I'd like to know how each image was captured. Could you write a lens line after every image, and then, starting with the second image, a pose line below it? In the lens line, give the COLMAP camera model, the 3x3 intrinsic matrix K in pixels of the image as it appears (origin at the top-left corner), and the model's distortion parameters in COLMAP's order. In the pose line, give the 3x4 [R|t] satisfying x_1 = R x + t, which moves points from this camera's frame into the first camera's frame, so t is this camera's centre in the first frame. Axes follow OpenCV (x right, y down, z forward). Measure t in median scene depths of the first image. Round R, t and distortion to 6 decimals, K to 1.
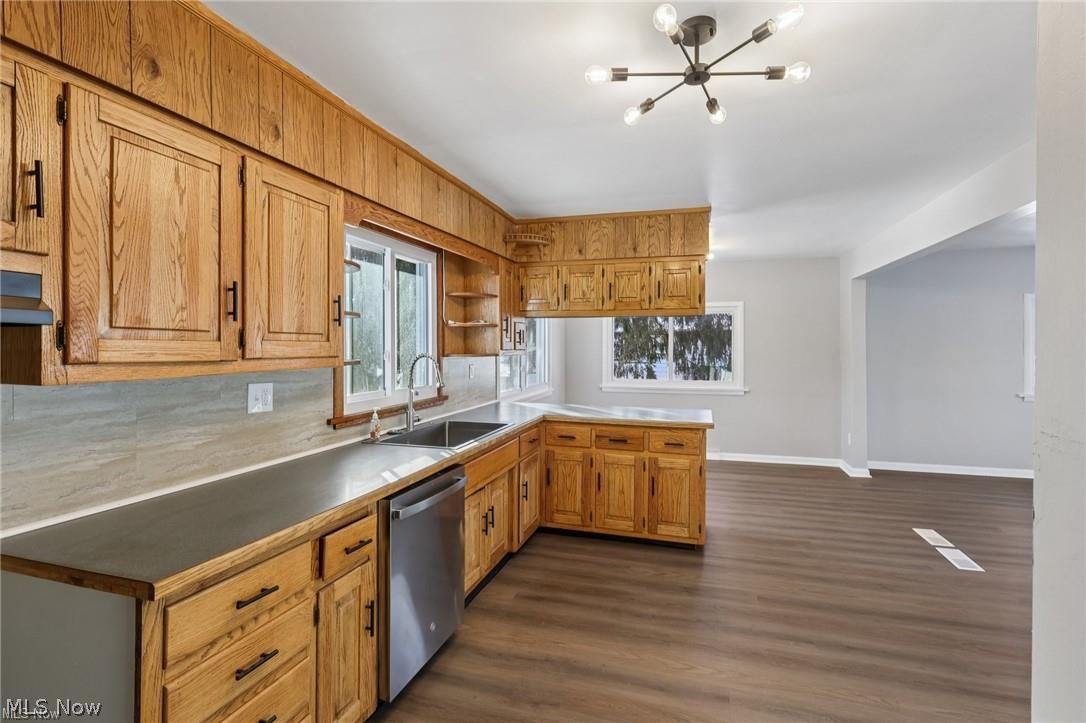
lens RADIAL K [[508.3, 0, 540.1], [0, 508.3, 349.0], [0, 0, 1]] dist [-0.001089, 0.000787]
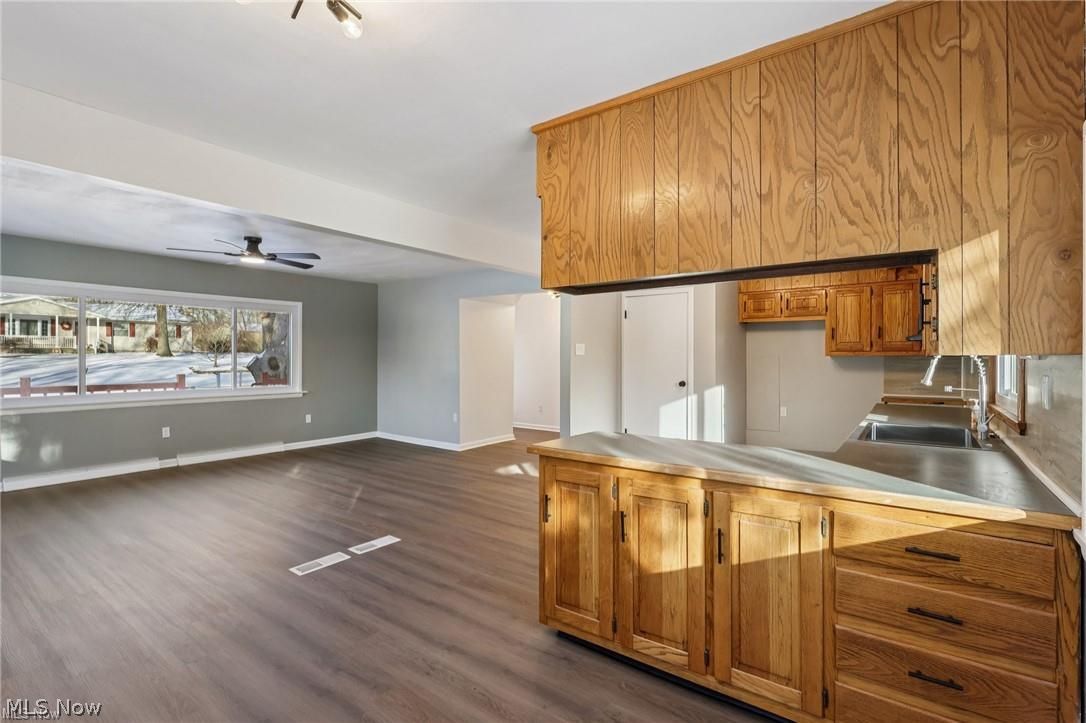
lens RADIAL K [[507.4, 0, 538.4], [0, 507.4, 354.6], [0, 0, 1]] dist [0.000686, 0.000522]
pose [[-0.942800, -0.001445, 0.333354, 0.140087], [-0.001039, 0.999998, 0.001395, 0.014832], [-0.333356, 0.000968, -0.942801, 1.714018]]
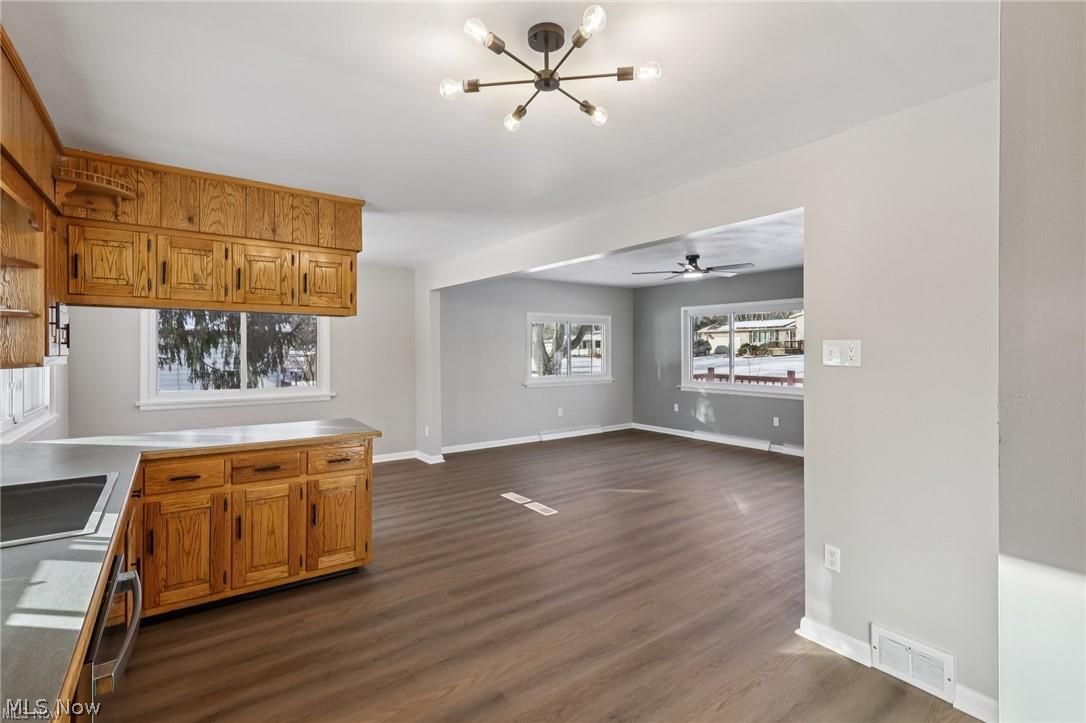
lens RADIAL K [[507.3, 0, 543.9], [0, 507.3, 346.6], [0, 0, 1]] dist [-0.005036, 0.000237]
pose [[0.594816, 0.003205, 0.803855, -0.221464], [0.005234, 0.999955, -0.007859, -0.001454], [-0.803845, 0.008882, 0.594773, 0.179439]]
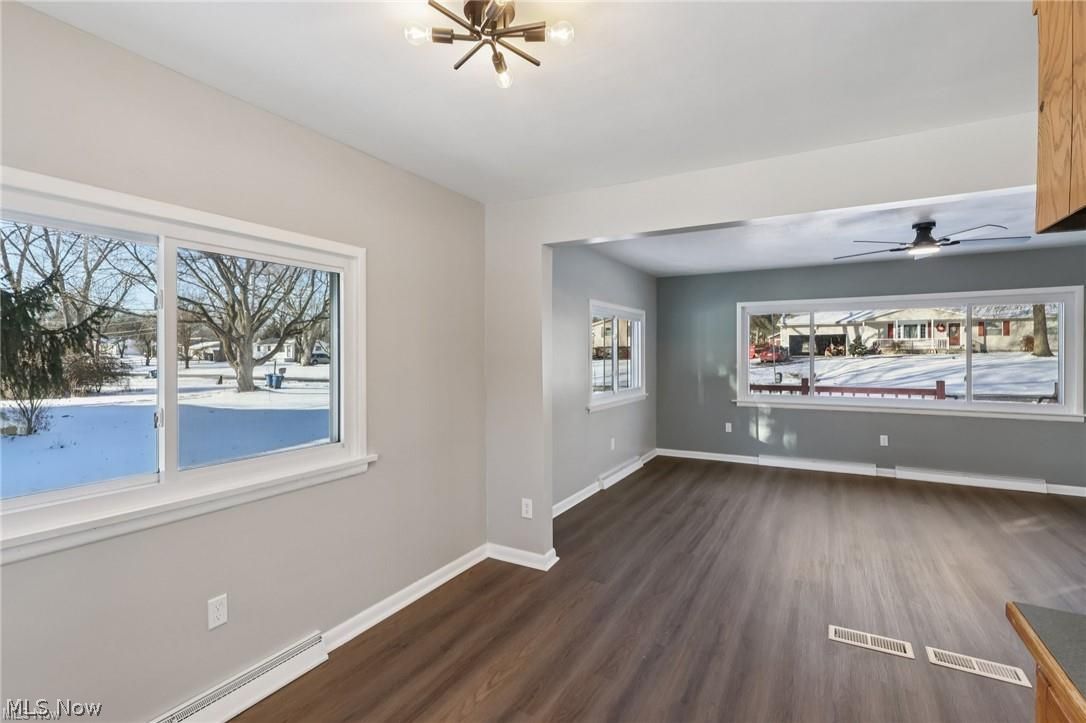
lens RADIAL K [[506.3, 0, 548.8], [0, 506.3, 355.5], [0, 0, 1]] dist [0.001933, 0.000084]
pose [[0.203949, -0.002032, 0.978979, 0.036886], [0.005987, 0.999982, 0.000828, -0.006562], [-0.978963, 0.005693, 0.203958, 1.291137]]
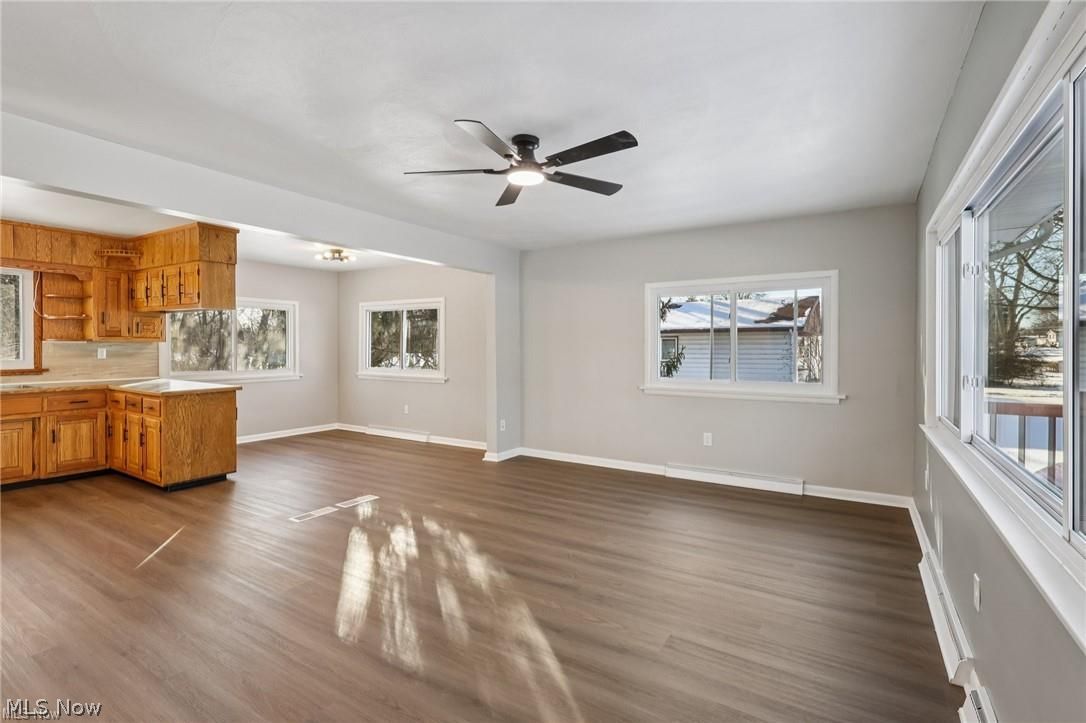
lens RADIAL K [[507.3, 0, 543.9], [0, 507.3, 346.6], [0, 0, 1]] dist [-0.005036, 0.000237]
pose [[0.969174, 0.008411, -0.246234, 1.472997], [-0.009391, 0.999952, -0.002809, 0.022967], [0.246199, 0.005035, 0.969206, -0.002534]]
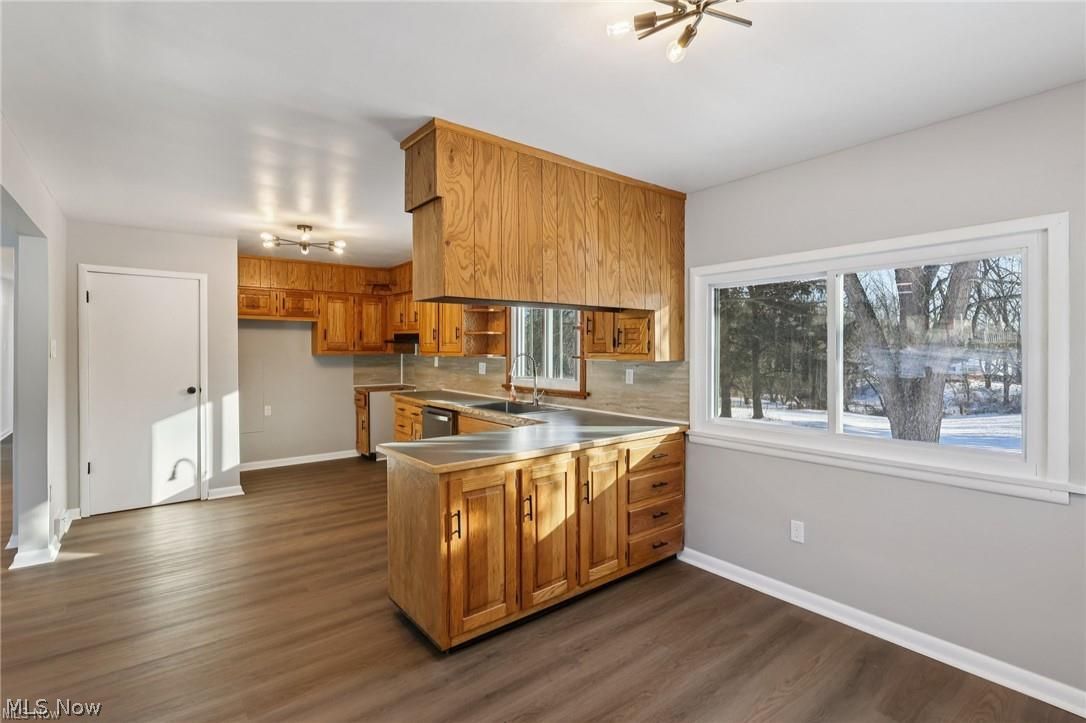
lens RADIAL K [[508.3, 0, 540.1], [0, 508.3, 349.0], [0, 0, 1]] dist [-0.001089, 0.000787]
pose [[-0.563013, 0.001559, -0.826446, 0.797031], [-0.003813, 0.999983, 0.004484, -0.008348], [0.826439, 0.005676, -0.562998, 1.540104]]
